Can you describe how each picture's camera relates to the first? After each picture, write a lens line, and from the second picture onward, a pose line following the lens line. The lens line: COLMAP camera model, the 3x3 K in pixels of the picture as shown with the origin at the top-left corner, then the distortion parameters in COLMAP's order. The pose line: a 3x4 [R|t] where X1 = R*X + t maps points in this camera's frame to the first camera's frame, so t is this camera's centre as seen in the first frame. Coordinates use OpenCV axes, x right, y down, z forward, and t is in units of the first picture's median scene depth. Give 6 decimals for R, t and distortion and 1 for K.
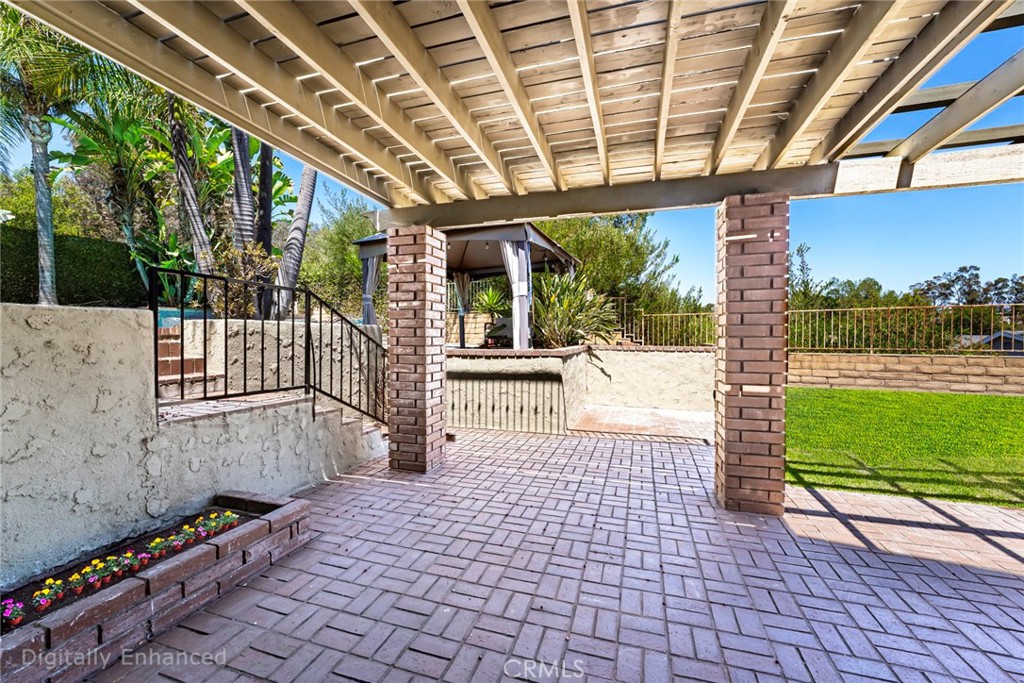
lens RADIAL K [[421.8, 0, 514.2], [0, 421.8, 341.6], [0, 0, 1]] dist [-0.000837, 0.000002]
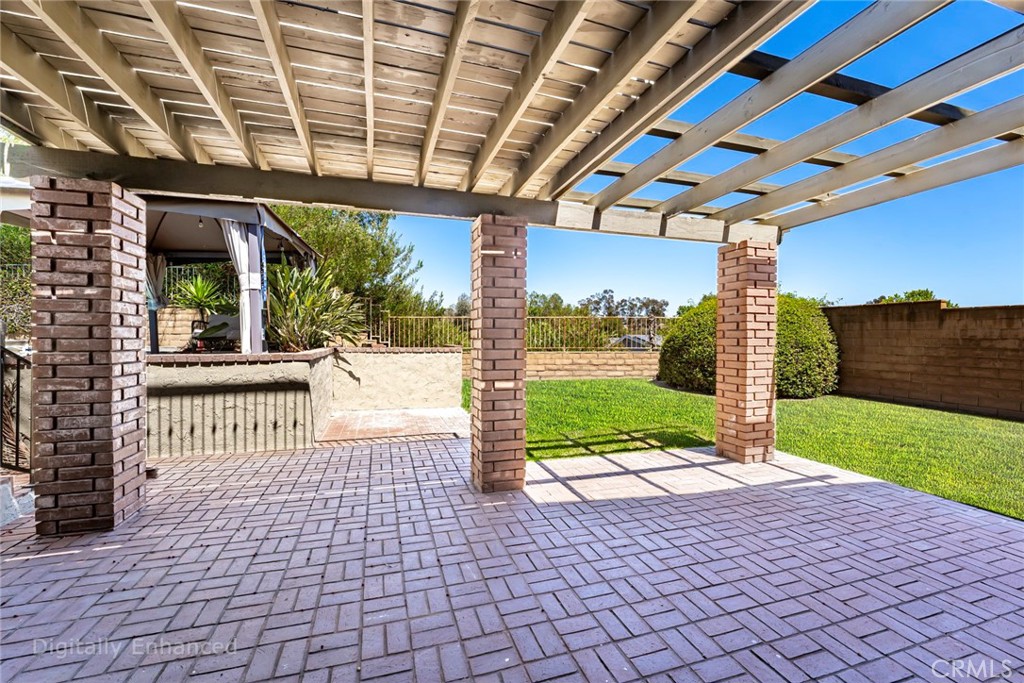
lens RADIAL K [[421.8, 0, 514.2], [0, 421.8, 341.6], [0, 0, 1]] dist [-0.000837, 0.000002]
pose [[0.821889, -0.003156, 0.569639, -0.055708], [0.005223, 0.999984, -0.001997, -0.001010], [-0.569623, 0.004616, 0.821893, 0.025701]]
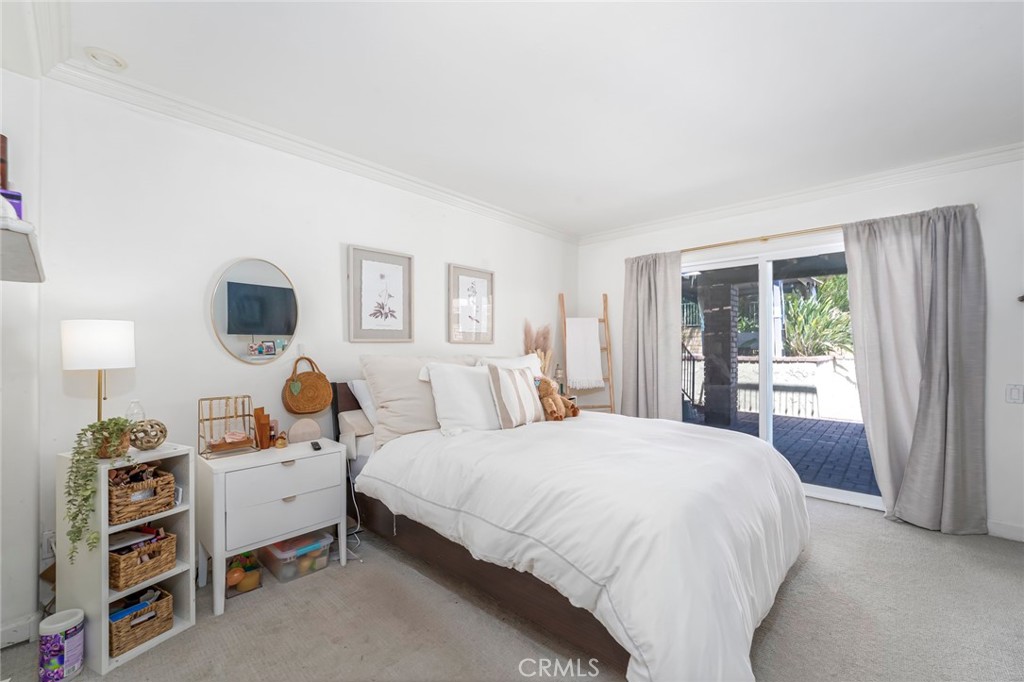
lens RADIAL K [[421.8, 0, 514.2], [0, 421.8, 341.1], [0, 0, 1]] dist [-0.000837, 0.000002]
pose [[0.903706, -0.006083, -0.428111, -0.271104], [-0.007802, 0.999499, -0.030671, 0.024278], [0.428083, 0.031058, 0.903205, -0.964424]]
